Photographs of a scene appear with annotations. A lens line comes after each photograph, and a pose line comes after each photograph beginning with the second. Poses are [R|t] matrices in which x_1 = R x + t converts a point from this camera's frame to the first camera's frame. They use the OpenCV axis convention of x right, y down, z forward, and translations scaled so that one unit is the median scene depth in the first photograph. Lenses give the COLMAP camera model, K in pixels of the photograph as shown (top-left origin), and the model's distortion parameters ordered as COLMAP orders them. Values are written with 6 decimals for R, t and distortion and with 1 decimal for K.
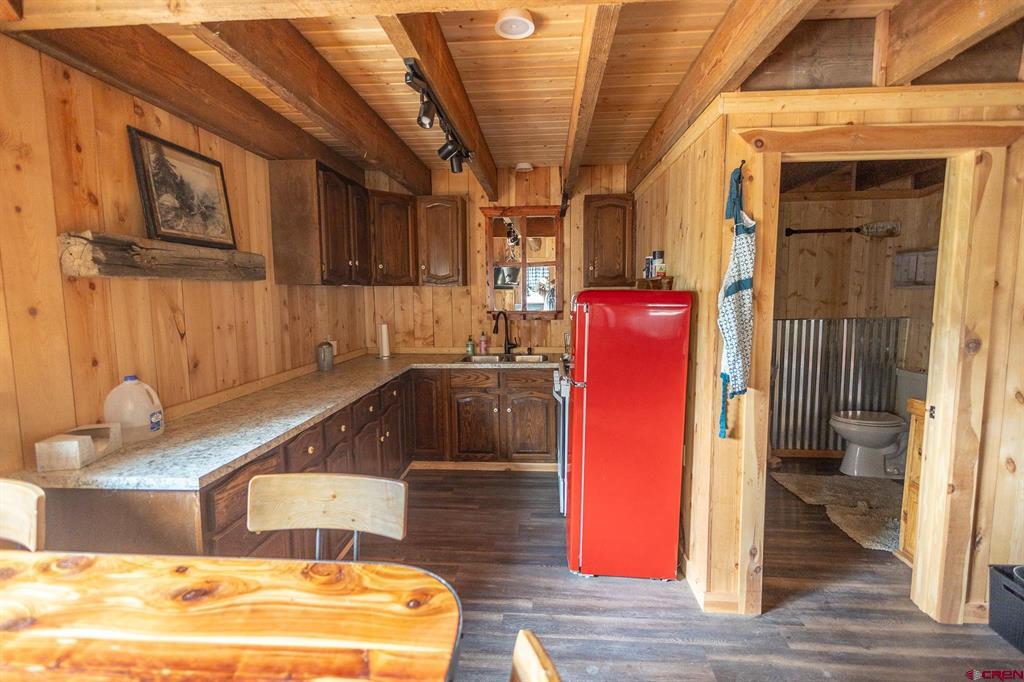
lens RADIAL K [[469.2, 0, 513.4], [0, 469.2, 341.0], [0, 0, 1]] dist [0.014146, -0.004138]
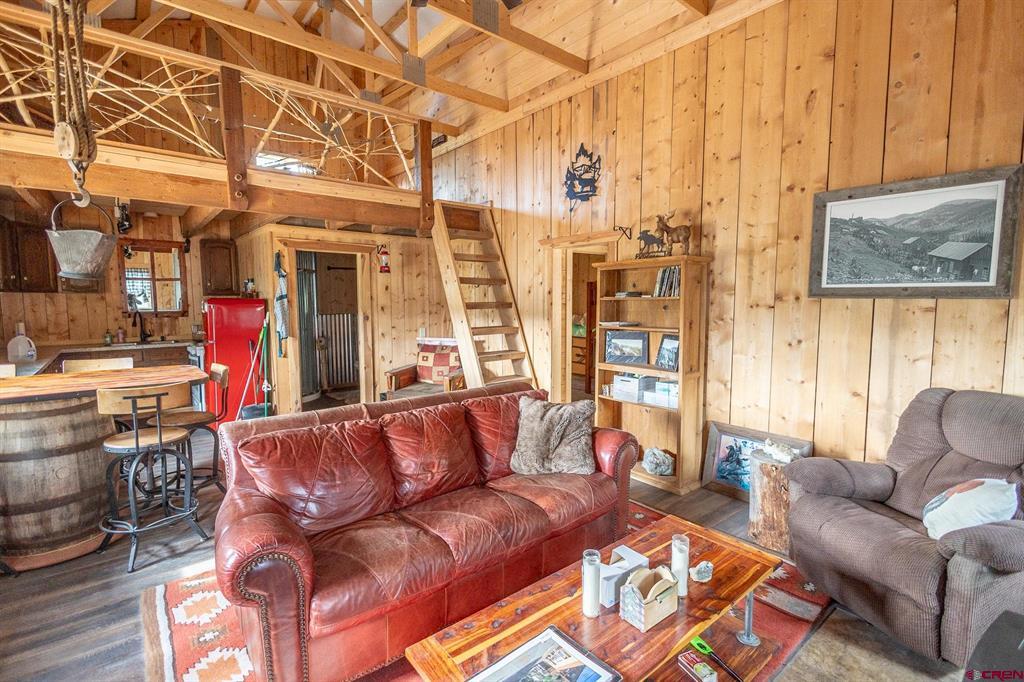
lens RADIAL K [[469.2, 0, 508.1], [0, 469.2, 339.1], [0, 0, 1]] dist [0.014146, -0.004138]
pose [[0.729156, -0.050881, 0.682453, -0.207421], [0.063688, 0.997950, 0.006357, 0.092724], [-0.681377, 0.038829, 0.730902, -0.913062]]
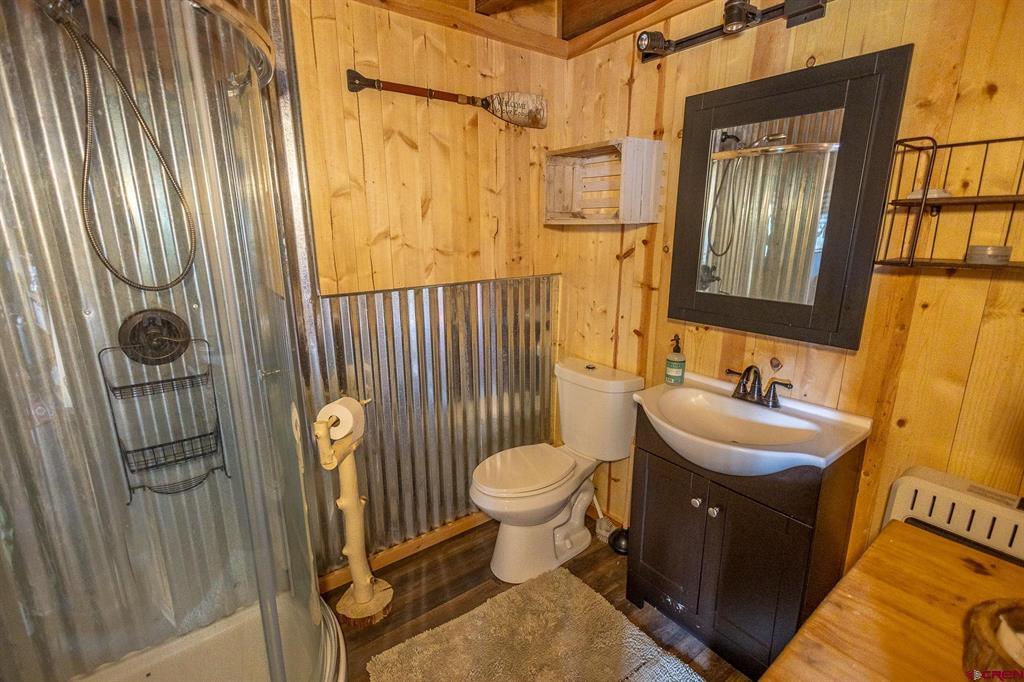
lens RADIAL K [[469.2, 0, 516.3], [0, 469.2, 340.1], [0, 0, 1]] dist [0.014146, -0.004138]
pose [[0.745886, -0.152693, 0.648335, 0.205994], [0.058743, 0.984656, 0.164320, -0.036010], [-0.663478, -0.084479, 0.743411, 0.308202]]
